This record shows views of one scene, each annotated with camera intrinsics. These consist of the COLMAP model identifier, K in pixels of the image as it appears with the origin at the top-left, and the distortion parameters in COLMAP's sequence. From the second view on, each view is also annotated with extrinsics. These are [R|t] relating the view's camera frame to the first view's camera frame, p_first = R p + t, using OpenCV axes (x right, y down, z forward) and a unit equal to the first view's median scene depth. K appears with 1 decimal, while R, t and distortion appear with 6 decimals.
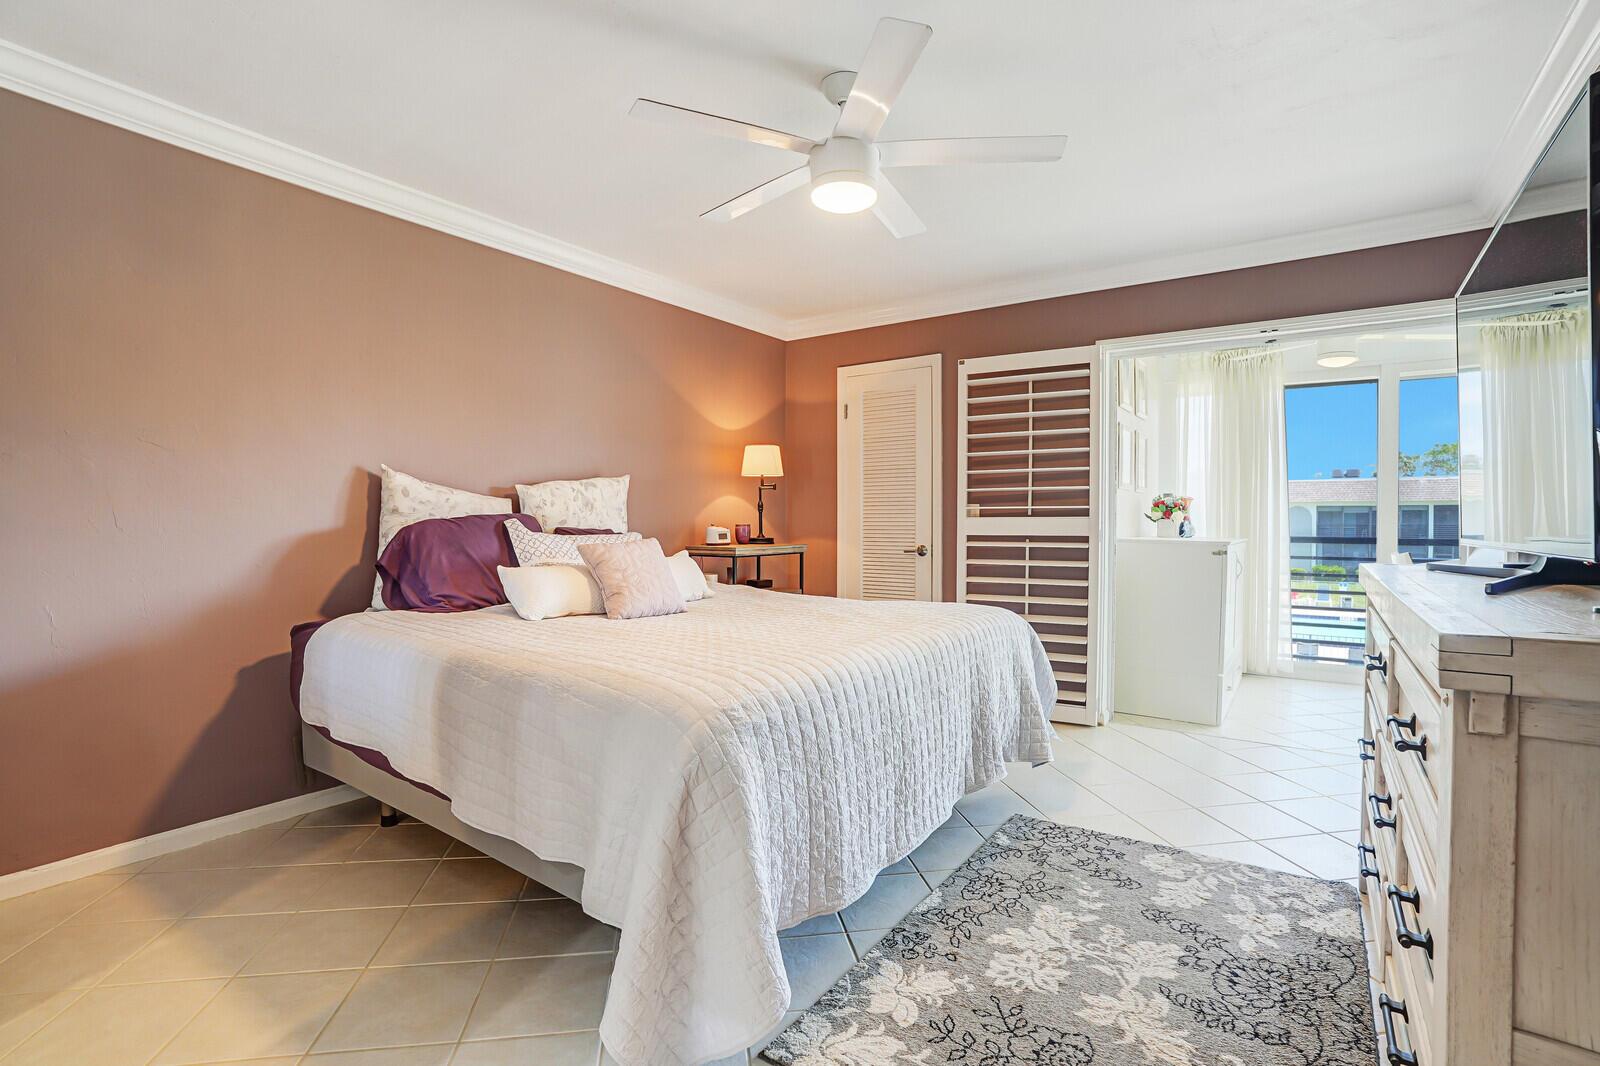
lens RADIAL K [[782.6, 0, 794.0], [0, 782.6, 527.9], [0, 0, 1]] dist [-0.003038, 0.000266]
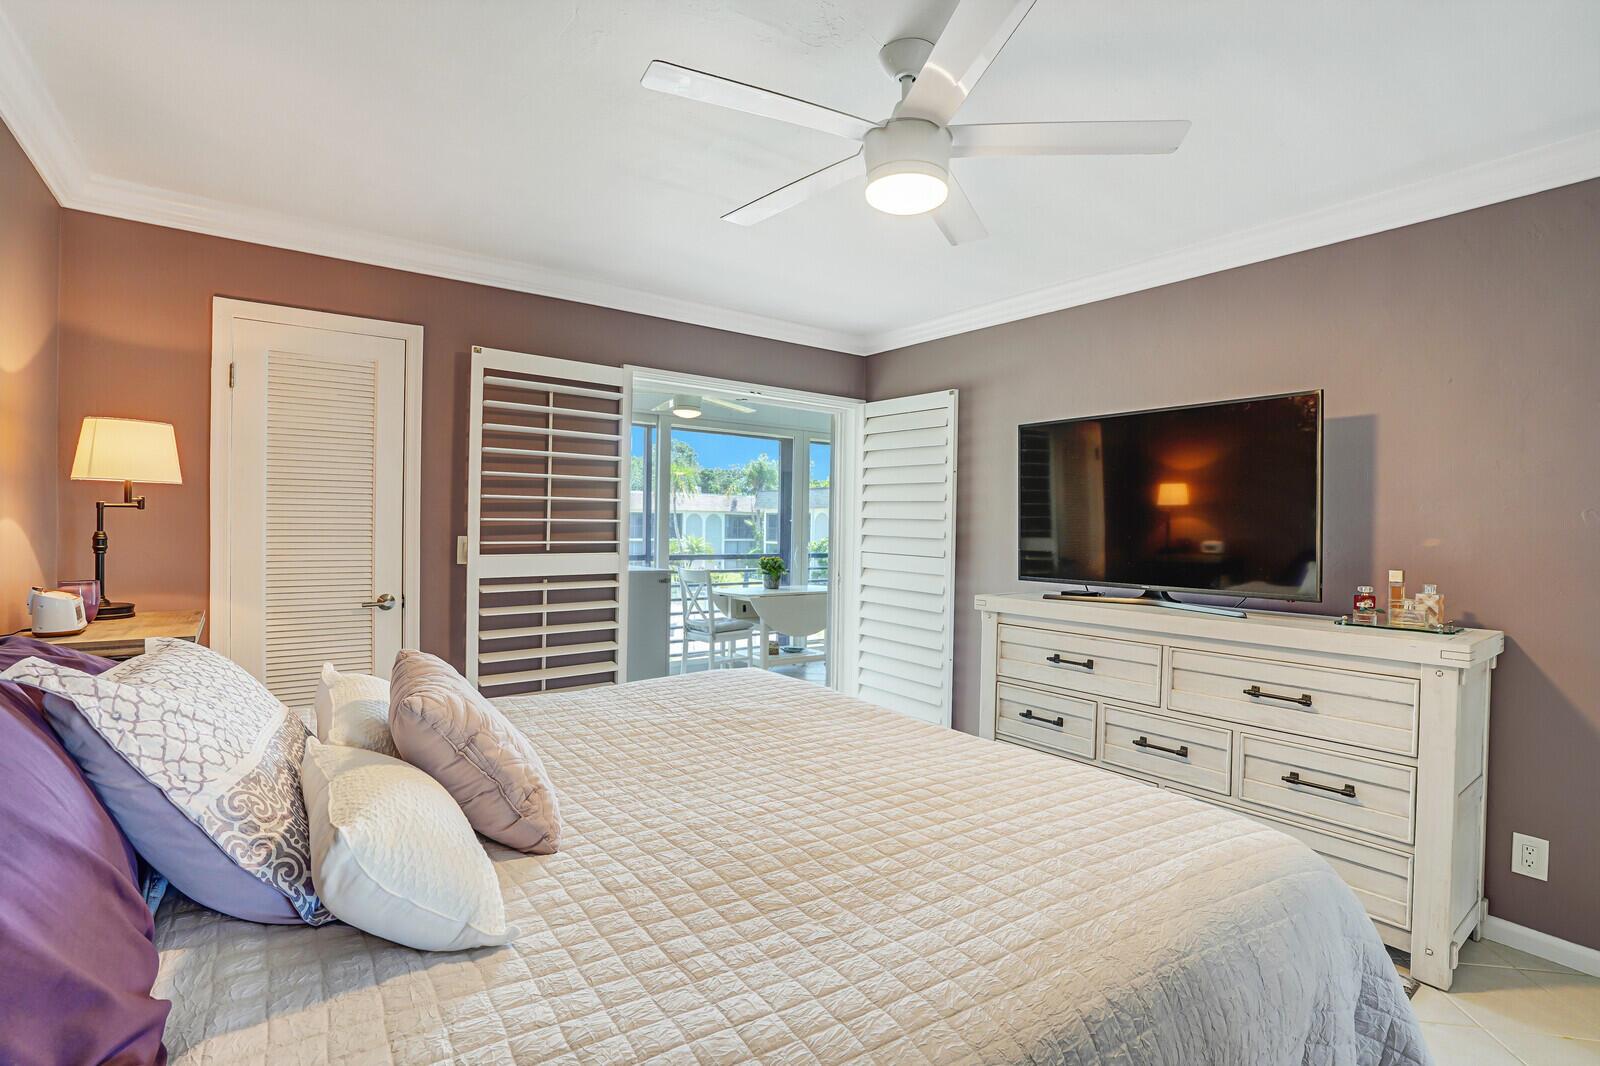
lens RADIAL K [[782.6, 0, 793.1], [0, 782.6, 529.5], [0, 0, 1]] dist [-0.003038, 0.000266]
pose [[0.334387, -0.003678, 0.942429, -0.395418], [-0.010811, 0.999912, 0.007738, -0.048117], [-0.942374, -0.012776, 0.334318, 0.462407]]
